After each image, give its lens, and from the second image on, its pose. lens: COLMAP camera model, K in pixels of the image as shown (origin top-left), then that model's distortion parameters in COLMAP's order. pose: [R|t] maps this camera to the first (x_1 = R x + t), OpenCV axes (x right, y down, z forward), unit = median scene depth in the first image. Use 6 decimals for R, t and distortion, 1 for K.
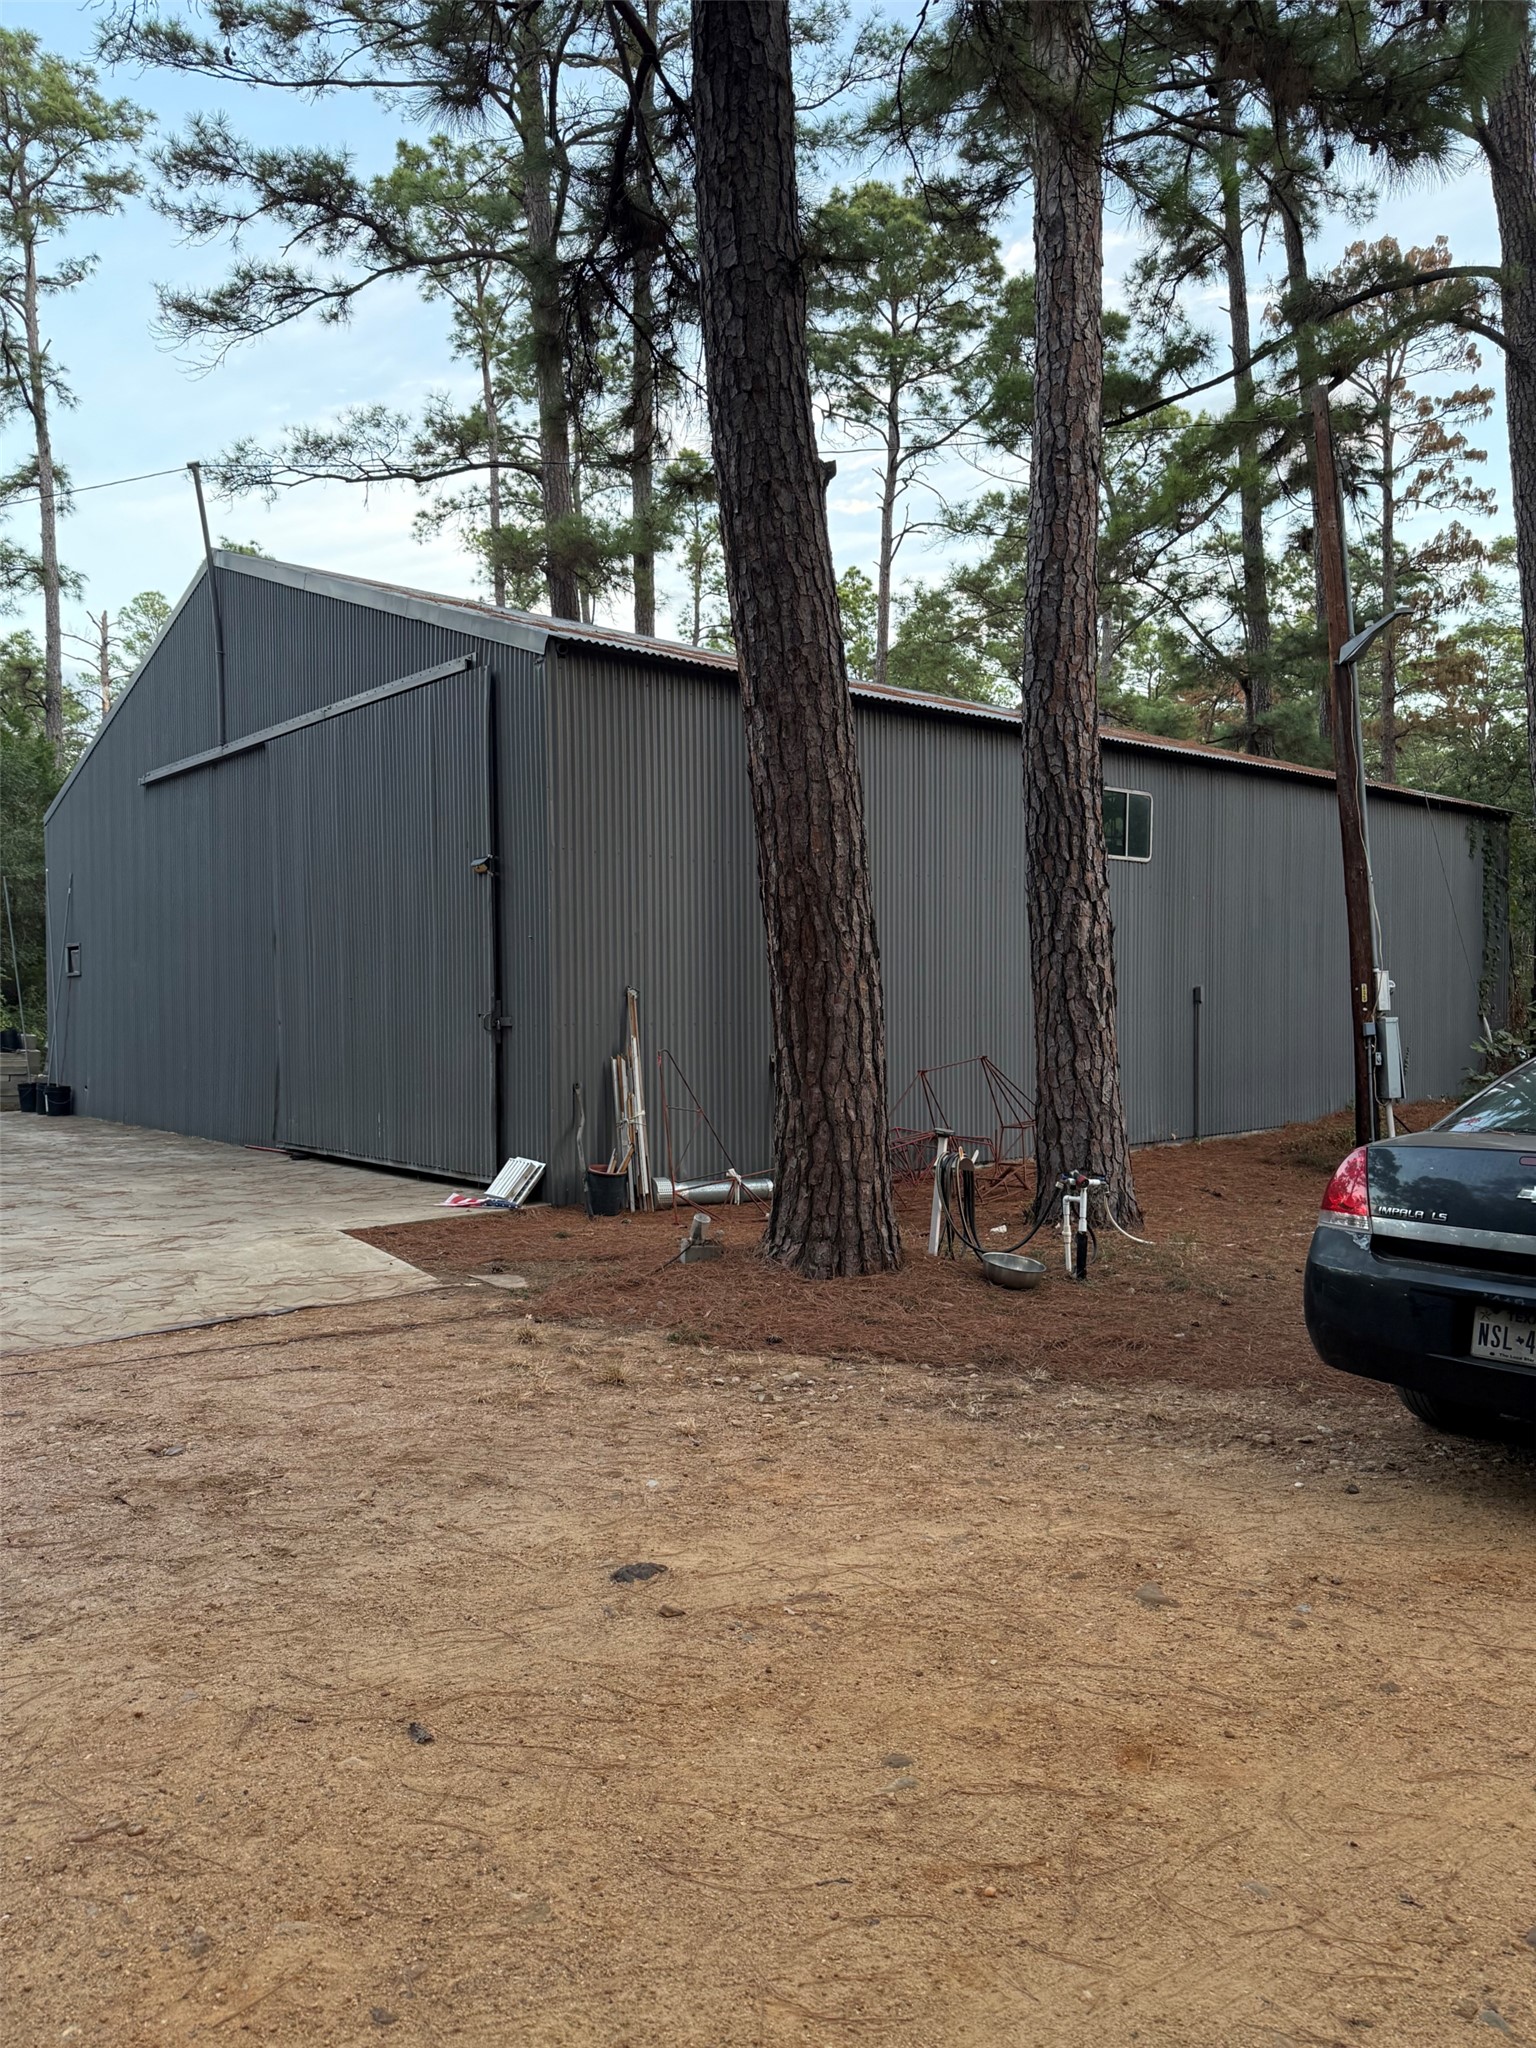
lens RADIAL K [[1448.6, 0, 771.8], [0, 1448.6, 1015.3], [0, 0, 1]] dist [0.004313, -0.001018]
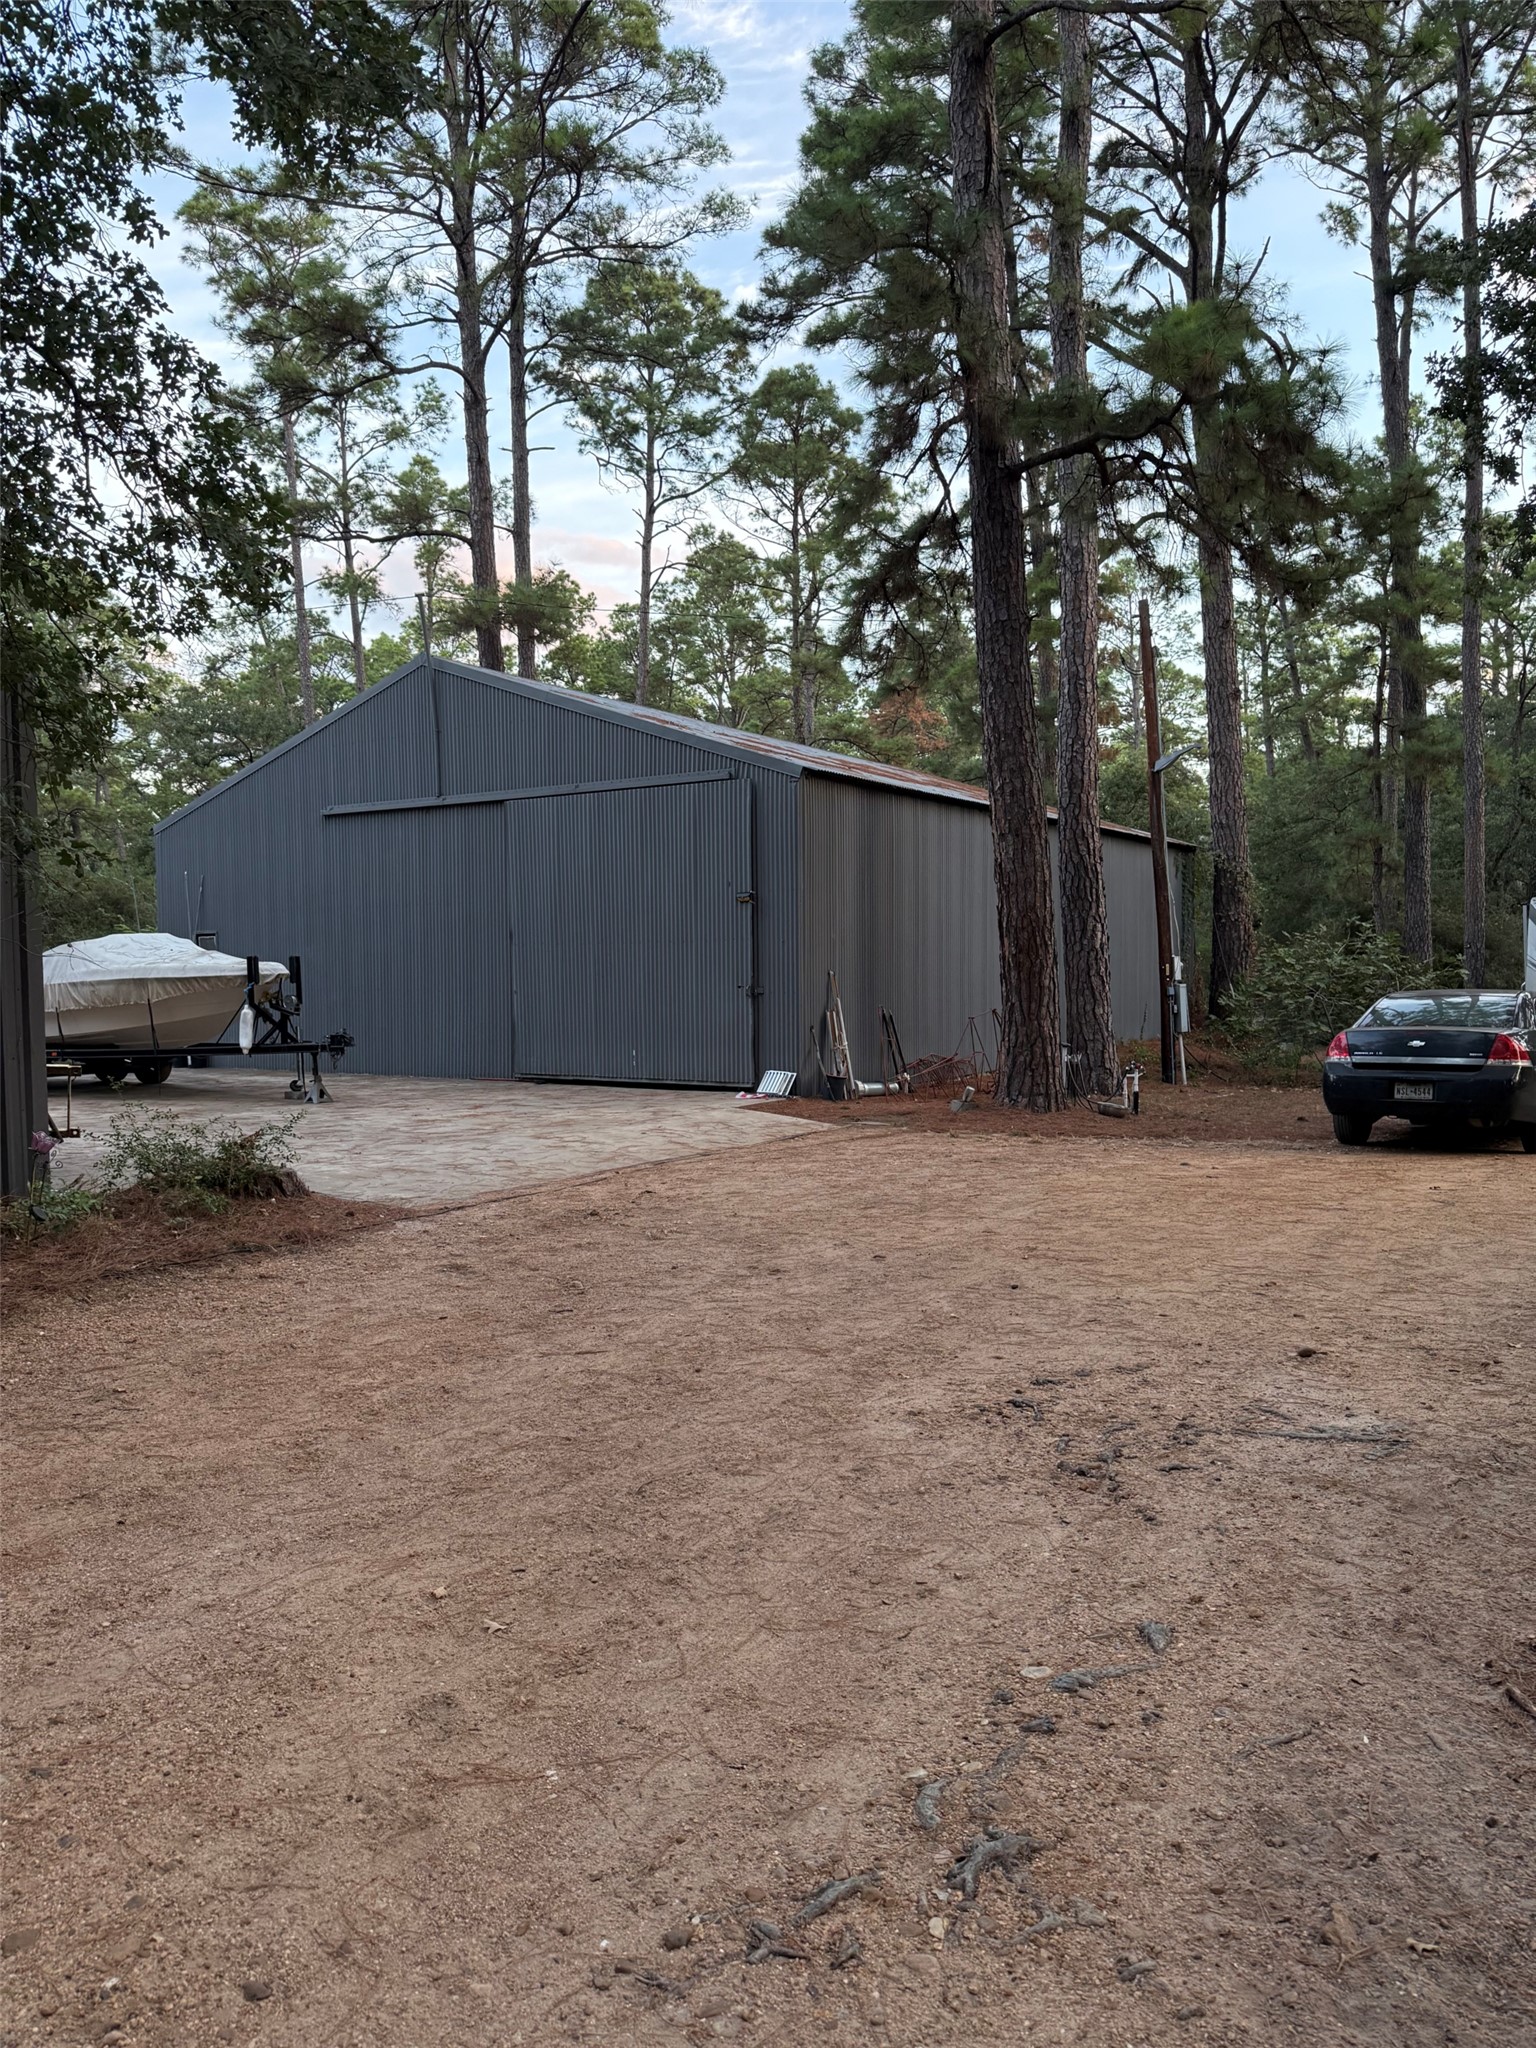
lens RADIAL K [[1448.6, 0, 764.7], [0, 1448.6, 1027.4], [0, 0, 1]] dist [0.004313, -0.001018]
pose [[0.961442, -0.015297, 0.274582, -0.498132], [0.007021, 0.999492, 0.031098, -0.004183], [-0.274918, -0.027971, 0.961061, -0.478841]]
